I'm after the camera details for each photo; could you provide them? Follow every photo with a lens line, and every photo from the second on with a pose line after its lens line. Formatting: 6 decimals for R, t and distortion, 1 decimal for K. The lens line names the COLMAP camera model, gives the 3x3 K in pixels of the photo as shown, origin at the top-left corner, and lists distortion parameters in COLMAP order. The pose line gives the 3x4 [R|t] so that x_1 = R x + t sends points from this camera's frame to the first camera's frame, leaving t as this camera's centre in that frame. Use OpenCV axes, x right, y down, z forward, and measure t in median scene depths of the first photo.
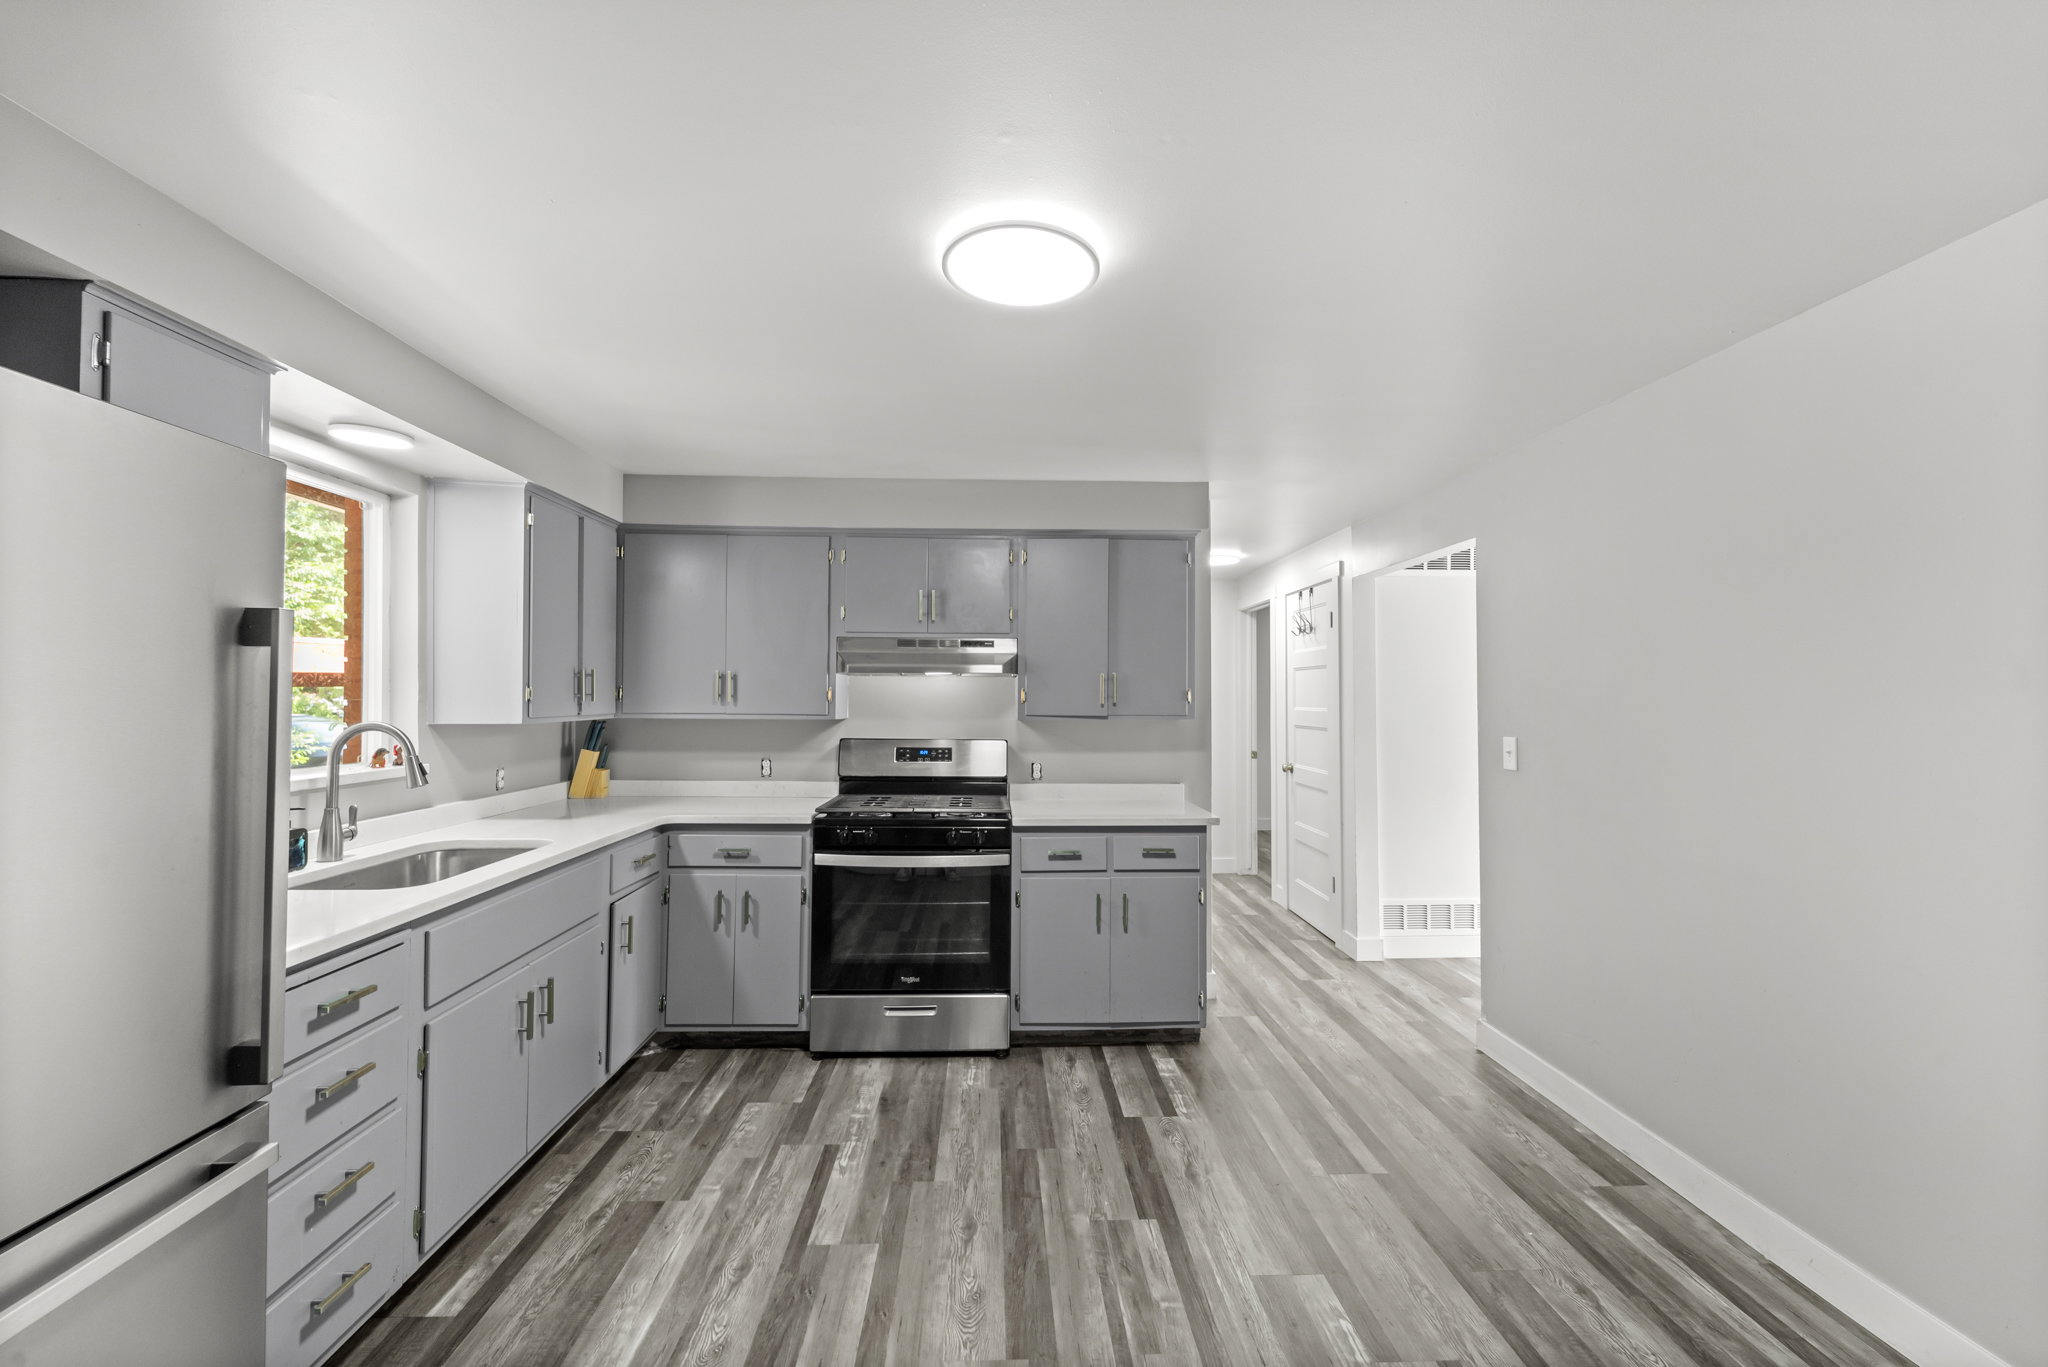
lens RADIAL K [[842.8, 0, 1024.0], [0, 842.8, 683.5], [0, 0, 1]] dist [0.006097, -0.004785]
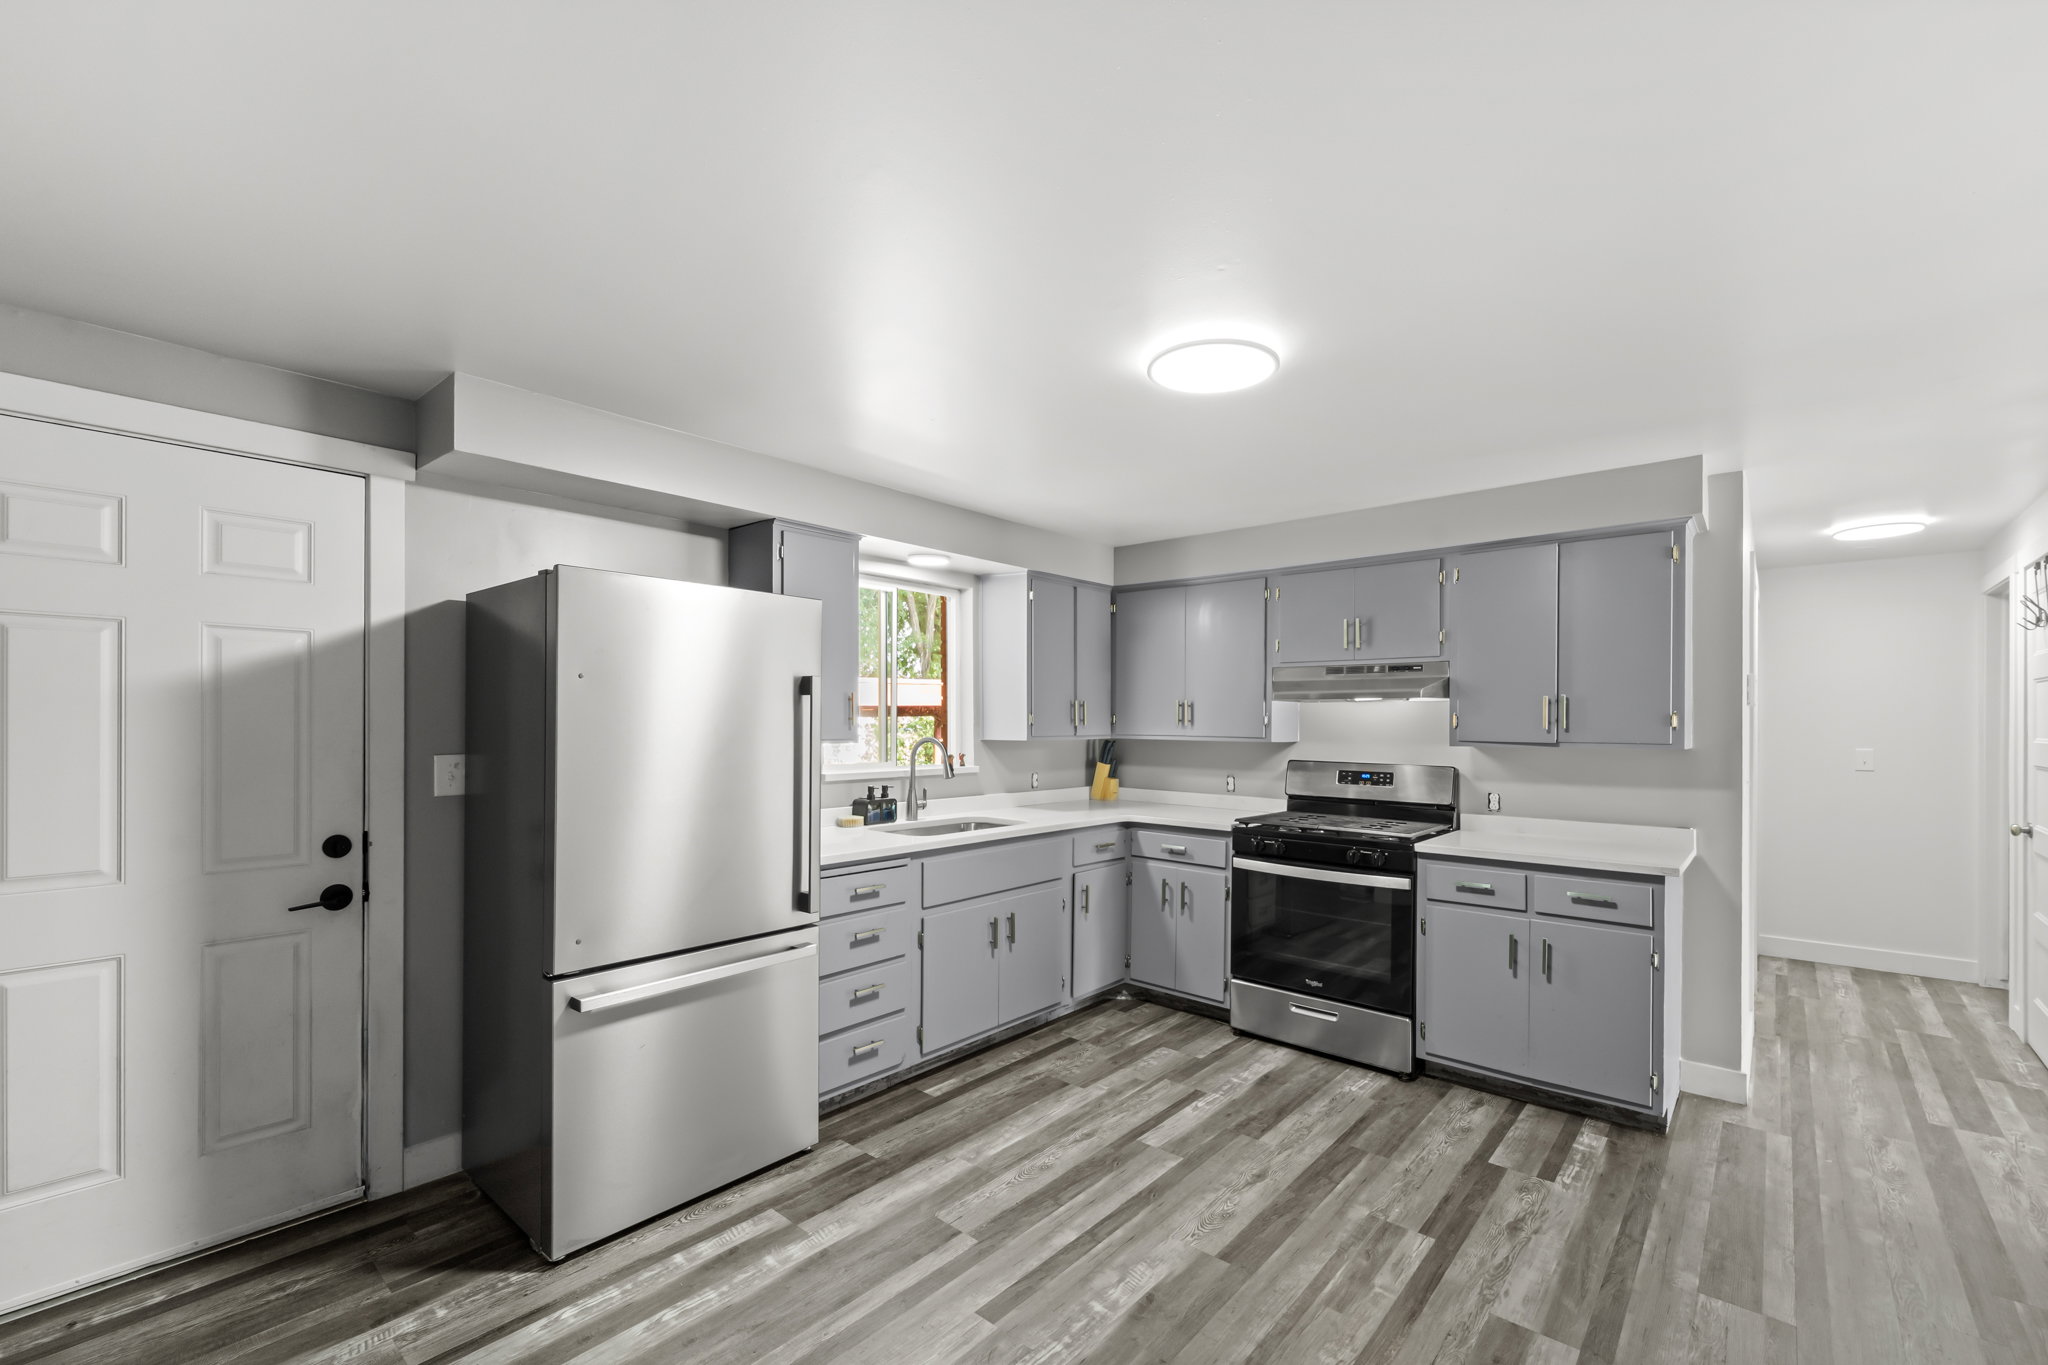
lens RADIAL K [[863.1, 0, 1018.3], [0, 863.1, 723.1], [0, 0, 1]] dist [0.000743, -0.000269]
pose [[0.722856, 0.000793, -0.690998, 0.361288], [0.010461, 0.999872, 0.012091, 0.000322], [0.690919, -0.015969, 0.722755, -0.056687]]
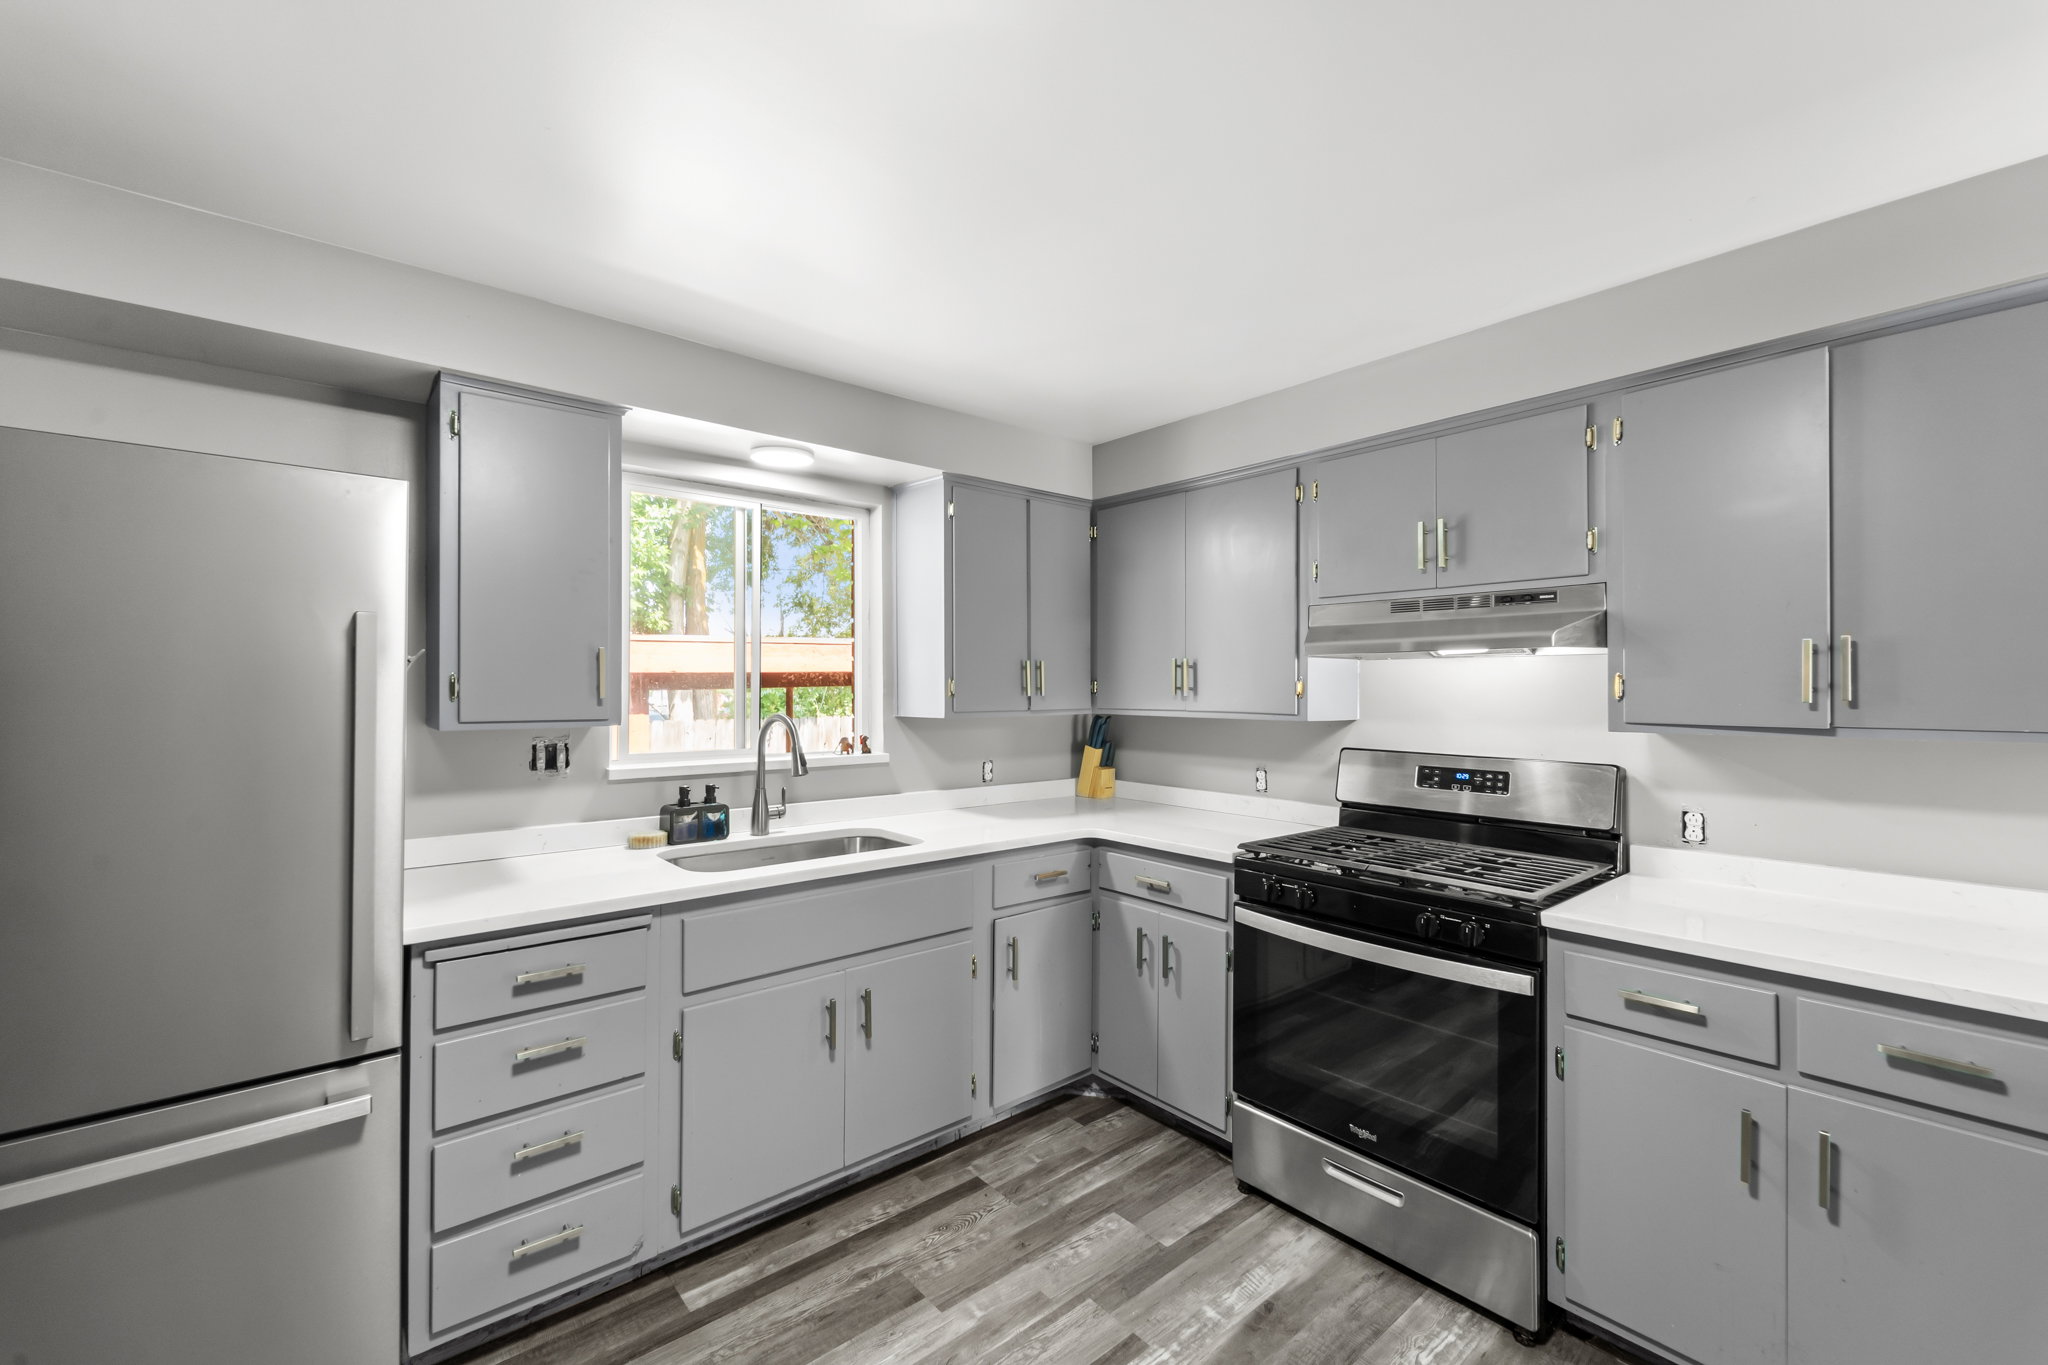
lens RADIAL K [[842.8, 0, 1024.0], [0, 842.8, 682.5], [0, 0, 1]] dist [0.006097, -0.004785]
pose [[0.618008, -0.009865, -0.786110, 0.215365], [0.015684, 0.999877, -0.000217, 0.006801], [0.786015, -0.012195, 0.618087, 0.415845]]
